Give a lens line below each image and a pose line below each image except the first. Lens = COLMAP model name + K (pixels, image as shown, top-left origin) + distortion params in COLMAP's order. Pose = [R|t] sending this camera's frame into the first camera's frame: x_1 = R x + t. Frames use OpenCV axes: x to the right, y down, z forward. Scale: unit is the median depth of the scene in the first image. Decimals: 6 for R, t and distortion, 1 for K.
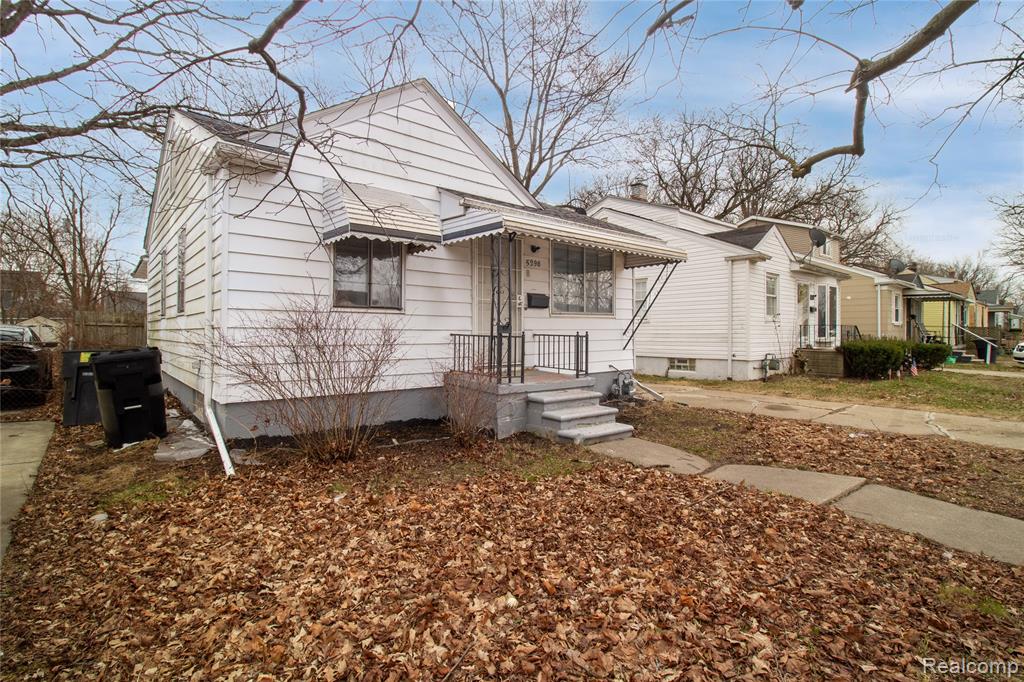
lens RADIAL K [[482.8, 0, 498.5], [0, 482.8, 327.8], [0, 0, 1]] dist [0.001061, -0.013479]
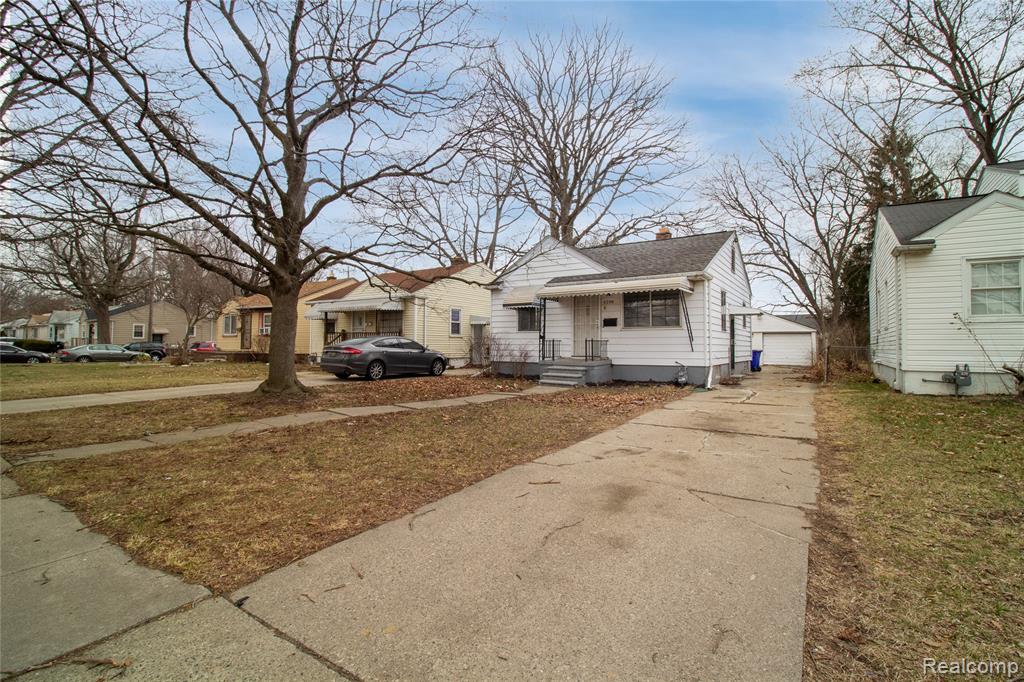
lens RADIAL K [[475.6, 0, 513.1], [0, 475.6, 318.7], [0, 0, 1]] dist [0.002898, -0.012985]
pose [[0.272520, -0.058446, -0.960373, 1.105207], [0.000464, 0.998161, -0.060614, 0.026443], [0.962150, 0.016073, 0.272046, 0.093833]]
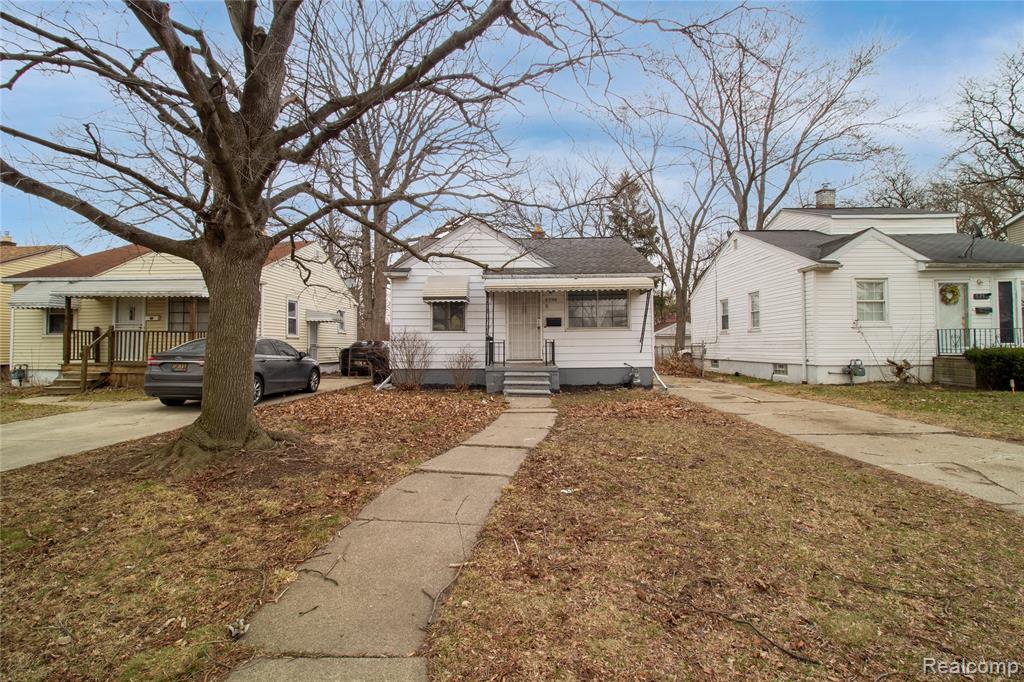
lens RADIAL K [[475.6, 0, 513.1], [0, 475.6, 318.7], [0, 0, 1]] dist [0.002898, -0.012985]
pose [[0.753347, -0.046650, -0.655967, 0.681323], [0.012434, 0.998313, -0.056717, 0.016625], [0.657506, 0.034571, 0.752656, -0.221591]]
